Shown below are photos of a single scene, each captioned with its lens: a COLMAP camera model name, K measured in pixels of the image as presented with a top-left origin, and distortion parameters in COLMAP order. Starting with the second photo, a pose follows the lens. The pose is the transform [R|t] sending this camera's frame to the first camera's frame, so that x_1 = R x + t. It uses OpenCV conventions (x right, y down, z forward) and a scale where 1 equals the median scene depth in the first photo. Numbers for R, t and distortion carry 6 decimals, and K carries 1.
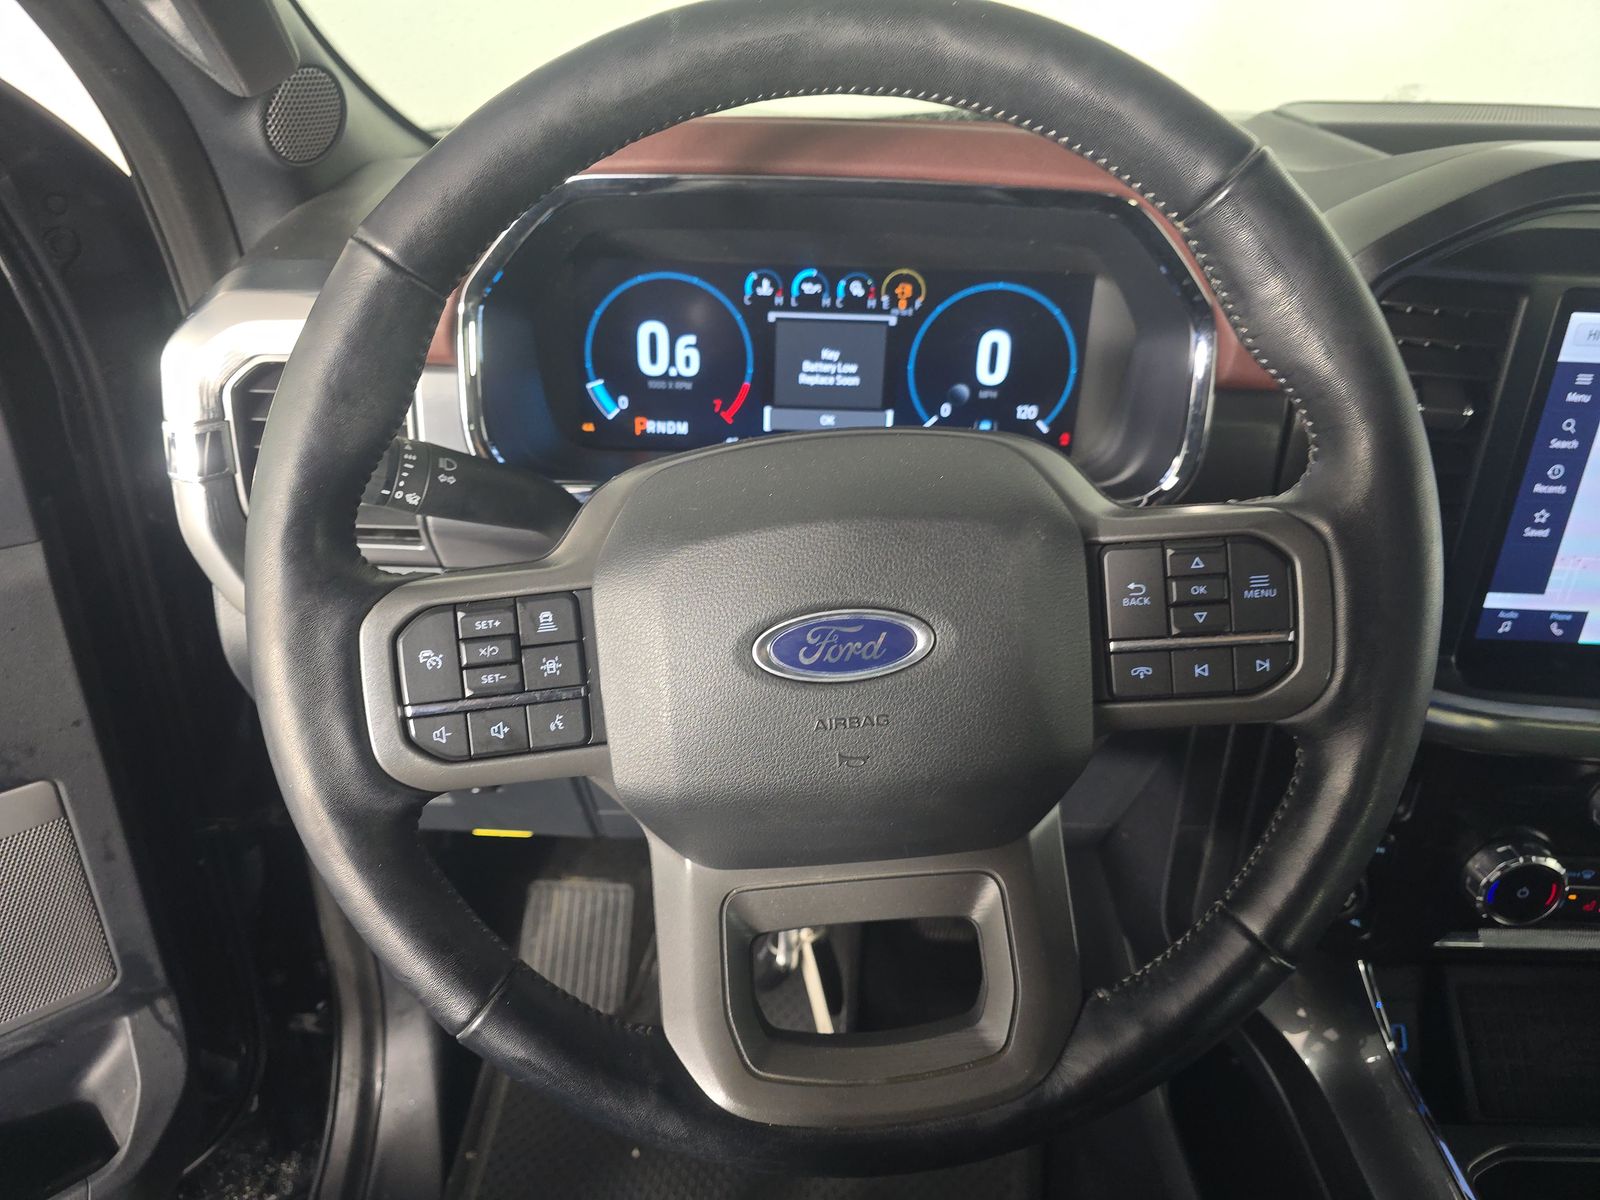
lens RADIAL K [[1095.1, 0, 778.8], [0, 1095.1, 601.7], [0, 0, 1]] dist [0.074595, -0.072781]
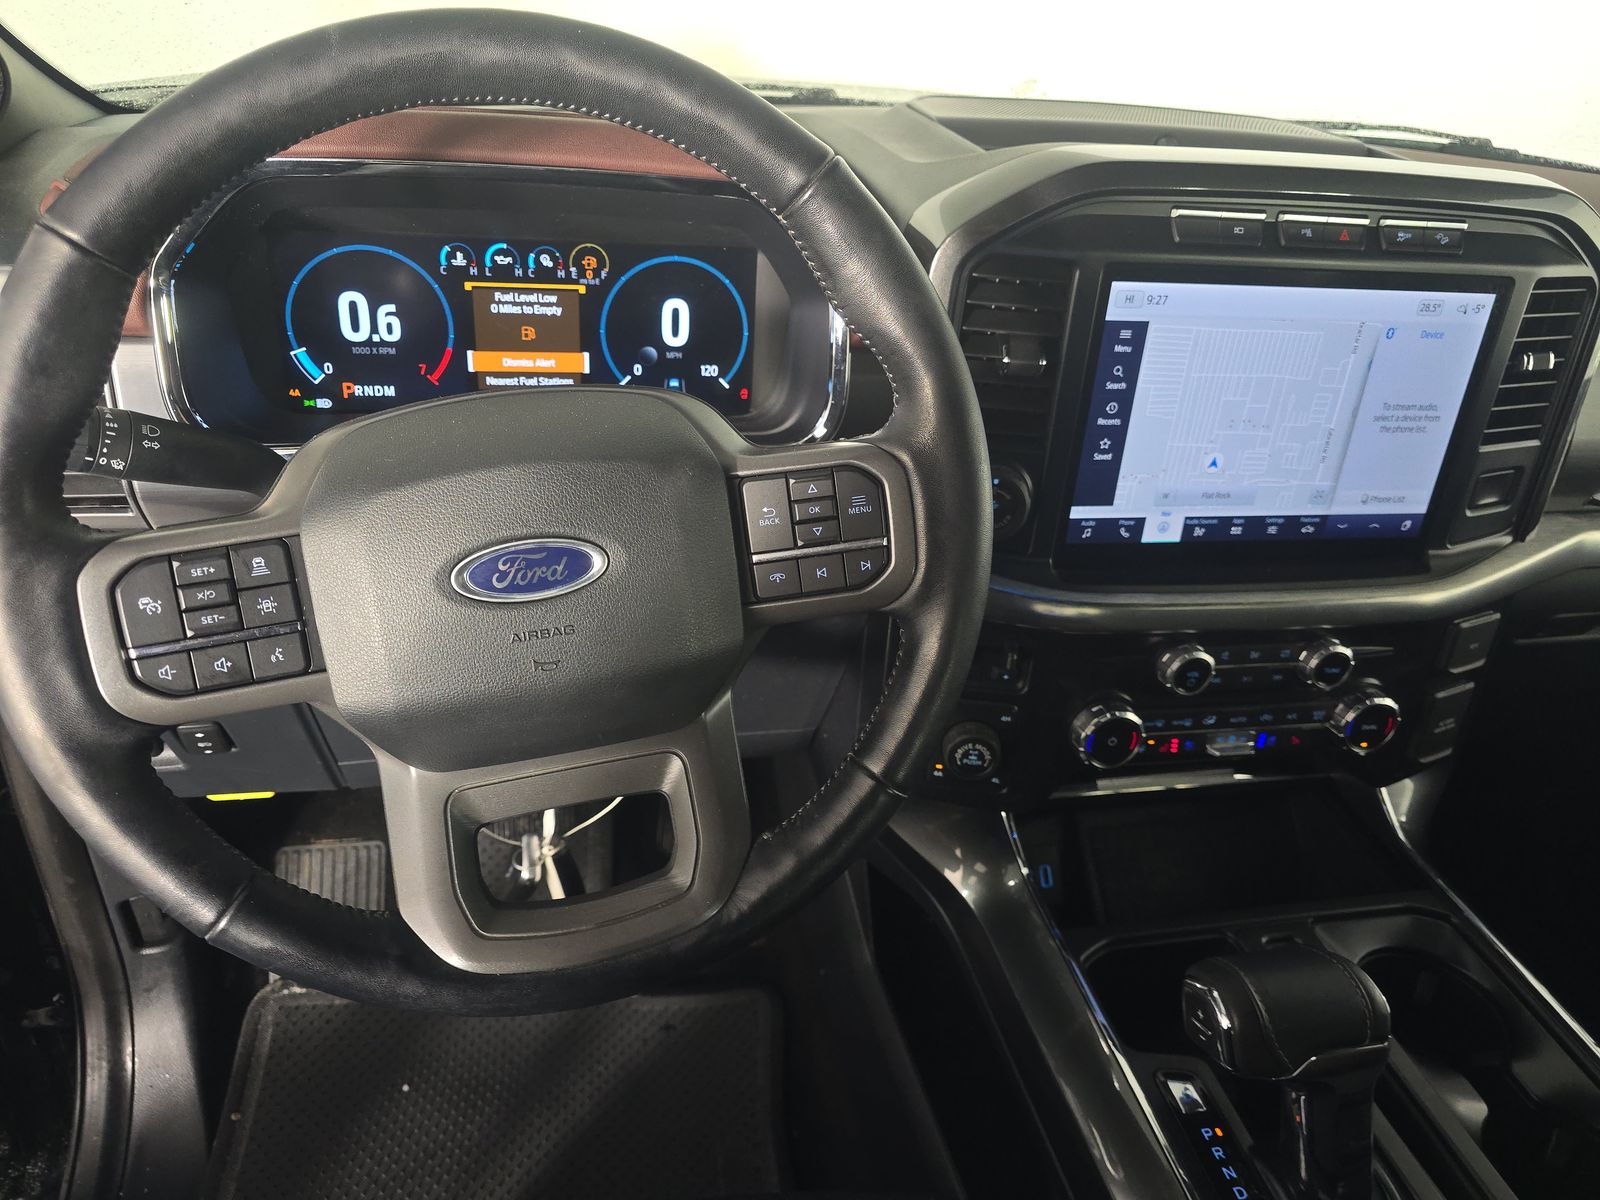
lens RADIAL K [[1095.1, 0, 778.8], [0, 1095.1, 601.7], [0, 0, 1]] dist [0.074595, -0.072781]
pose [[0.974979, -0.069909, 0.211019, 0.043477], [0.062203, 0.997139, 0.042950, 0.025593], [-0.213418, -0.028749, 0.976538, -0.151439]]
